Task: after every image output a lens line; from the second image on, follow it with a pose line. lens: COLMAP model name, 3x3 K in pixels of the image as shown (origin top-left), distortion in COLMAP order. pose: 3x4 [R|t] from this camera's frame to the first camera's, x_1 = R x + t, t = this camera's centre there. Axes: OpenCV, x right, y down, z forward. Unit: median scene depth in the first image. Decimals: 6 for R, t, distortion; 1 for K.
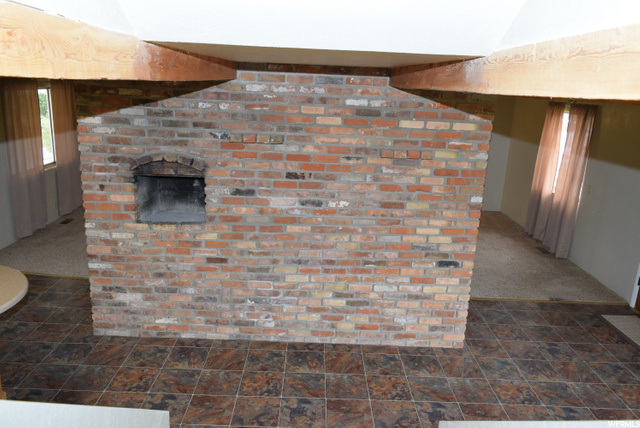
lens RADIAL K [[497.1, 0, 320.0], [0, 497.1, 214.0], [0, 0, 1]] dist [-0.009511, 0.003594]
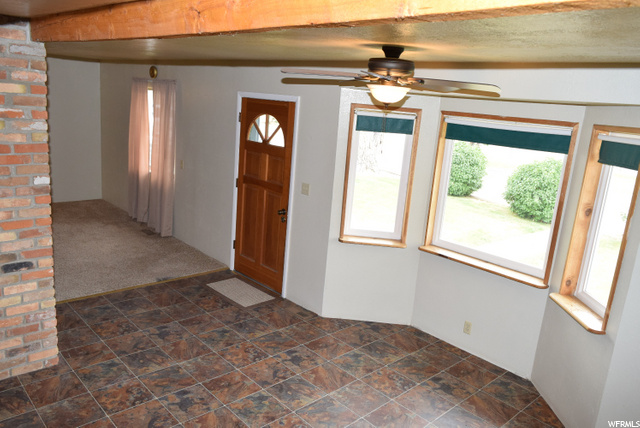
lens RADIAL K [[497.1, 0, 320.0], [0, 497.1, 214.0], [0, 0, 1]] dist [-0.009511, 0.003594]
pose [[0.734282, -0.140392, 0.664169, 0.098800], [0.127391, 0.989497, 0.068321, 0.025326], [-0.666784, 0.034442, 0.744454, 0.097838]]
